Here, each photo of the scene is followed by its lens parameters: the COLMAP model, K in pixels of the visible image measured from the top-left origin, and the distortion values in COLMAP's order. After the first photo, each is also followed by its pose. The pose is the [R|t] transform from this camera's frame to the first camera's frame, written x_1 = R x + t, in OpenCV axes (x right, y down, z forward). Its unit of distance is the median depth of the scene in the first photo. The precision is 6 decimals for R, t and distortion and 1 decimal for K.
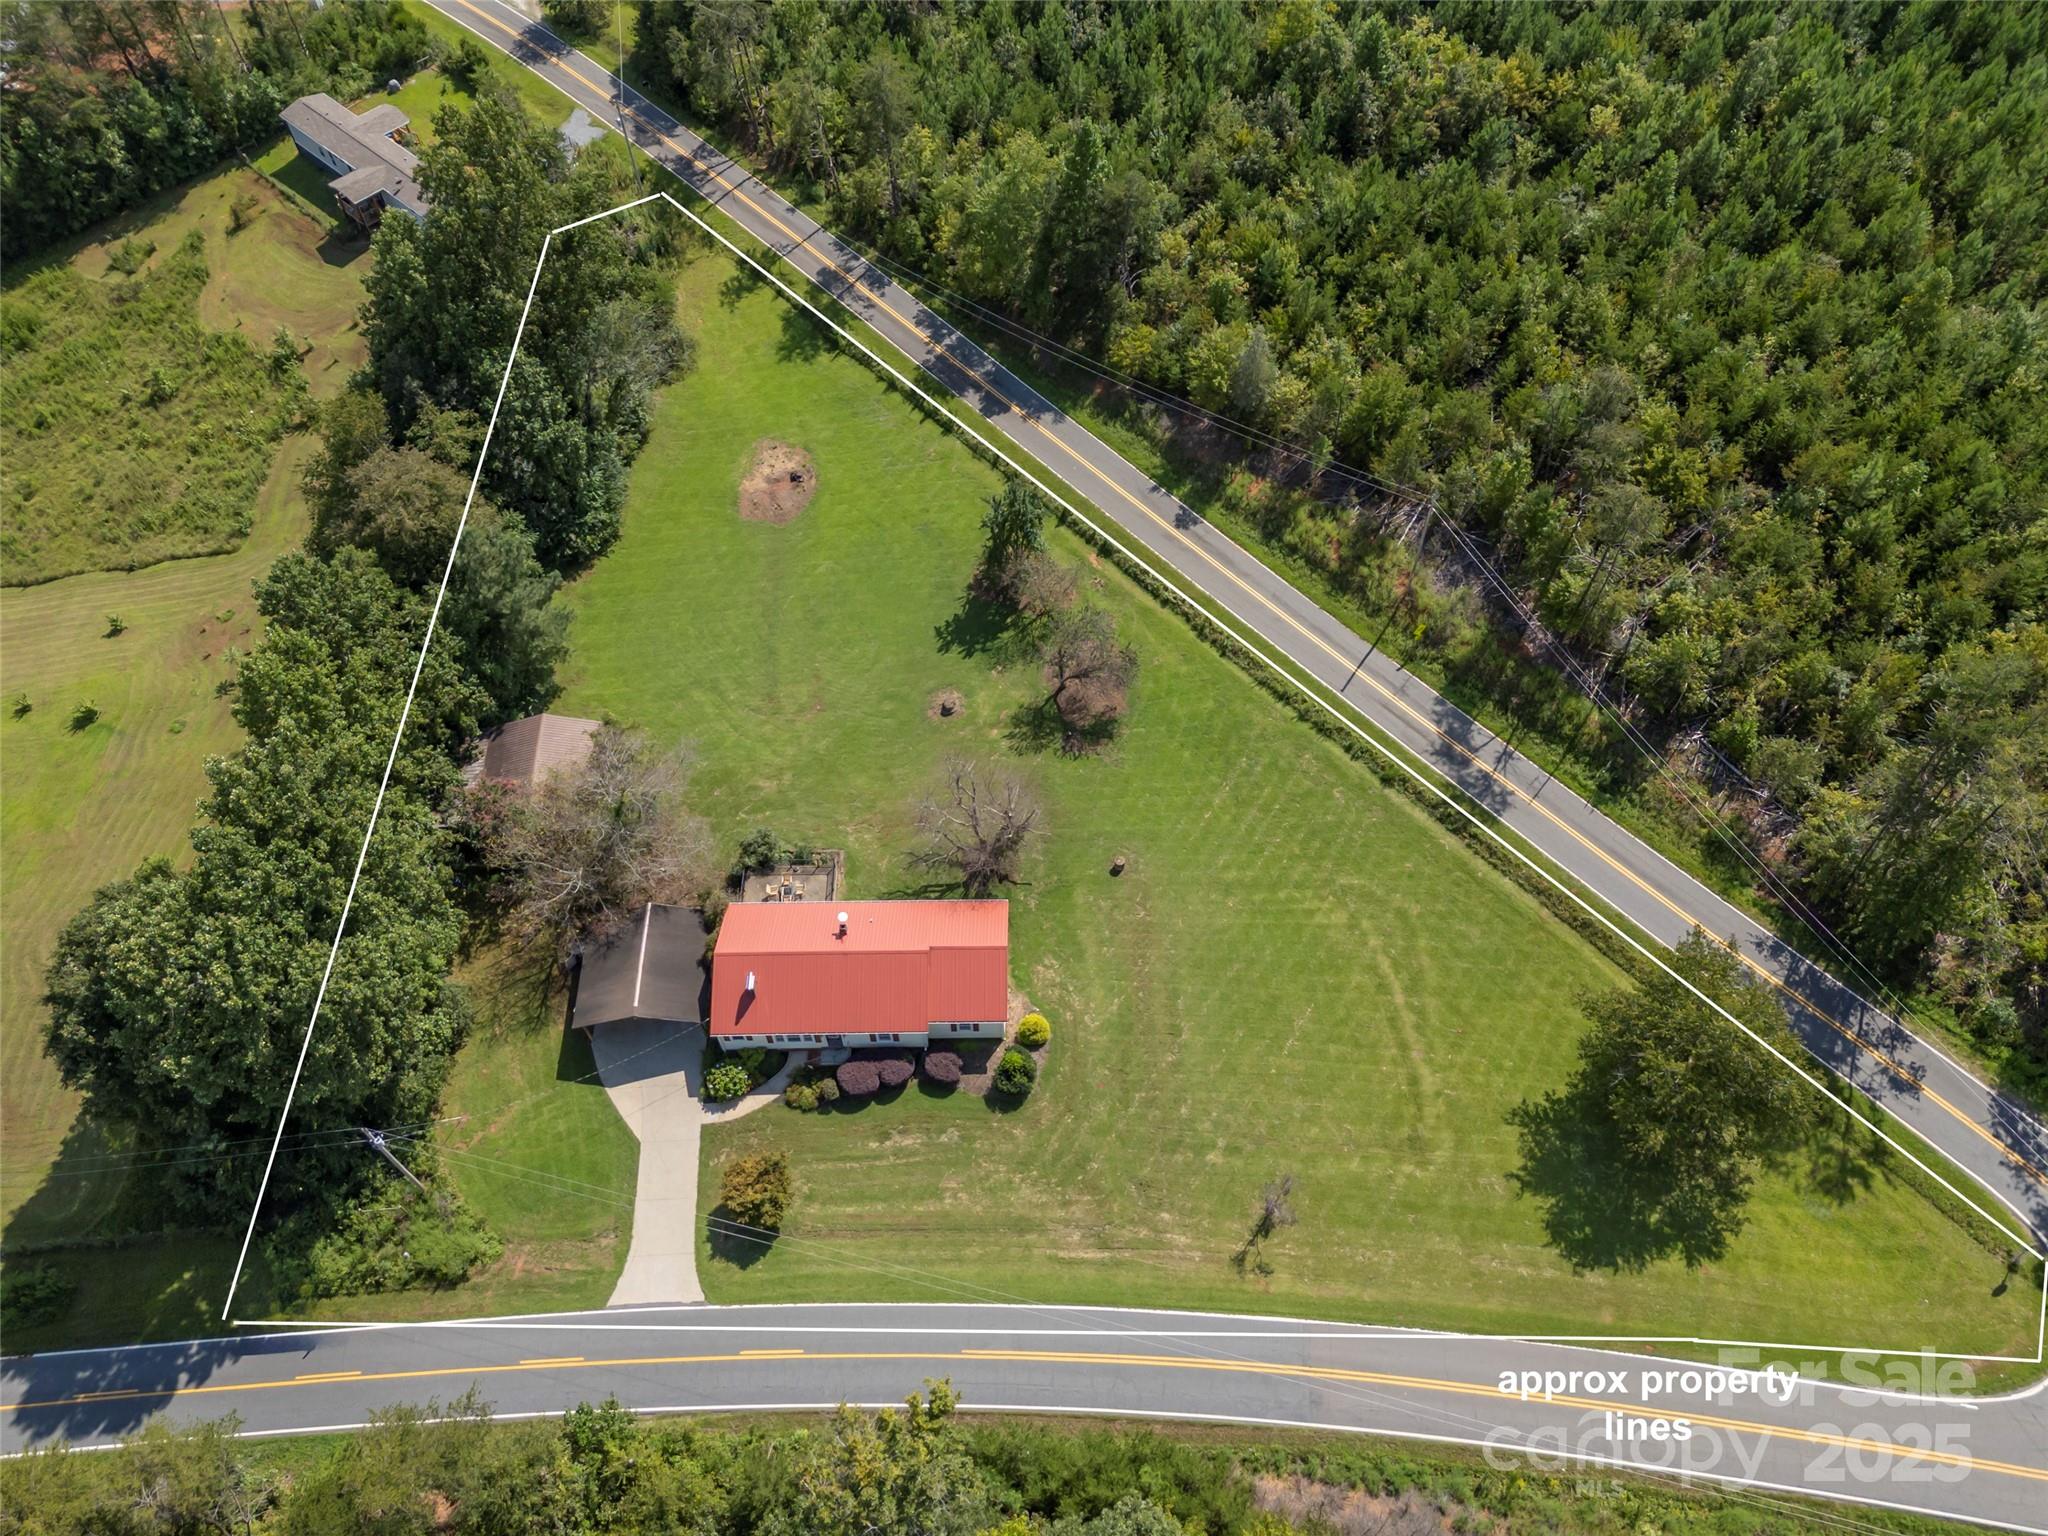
lens RADIAL K [[1479.0, 0, 1024.0], [0, 1479.0, 768.0], [0, 0, 1]] dist [0.177652, -0.361769]
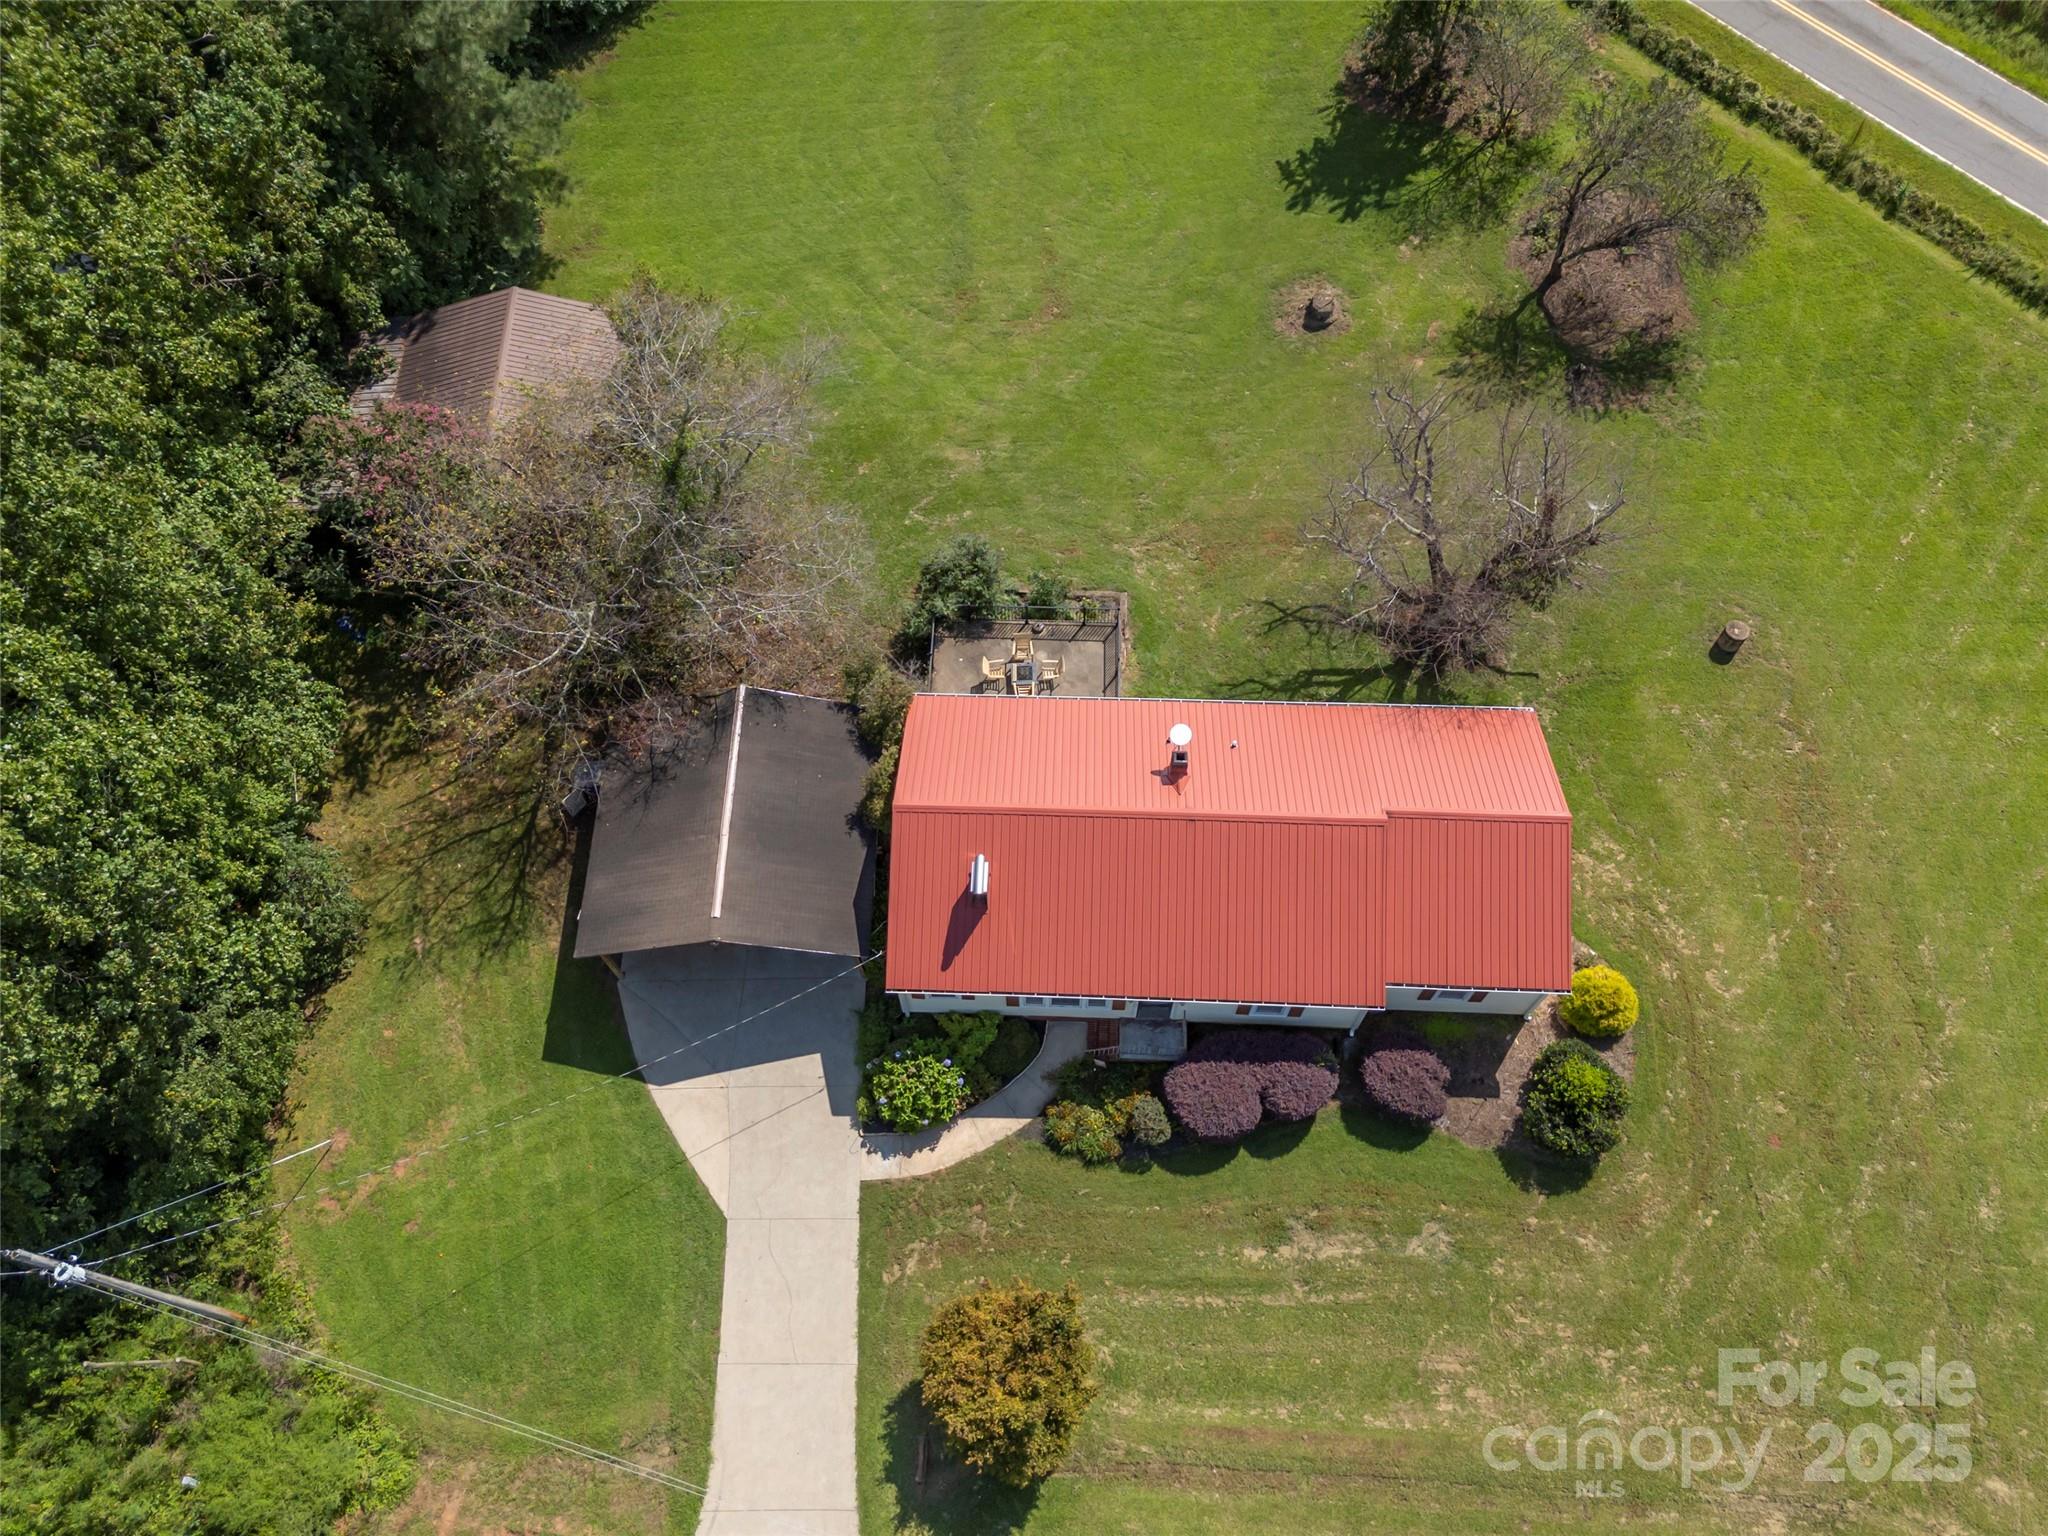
lens RADIAL K [[1508.2, 0, 1024.0], [0, 1508.2, 768.0], [0, 0, 1]] dist [0.117303, -0.111251]
pose [[0.999110, 0.034837, -0.023764, -0.154179], [-0.031304, 0.990275, 0.135554, 0.050411], [0.028255, -0.134690, 0.990485, 0.547496]]
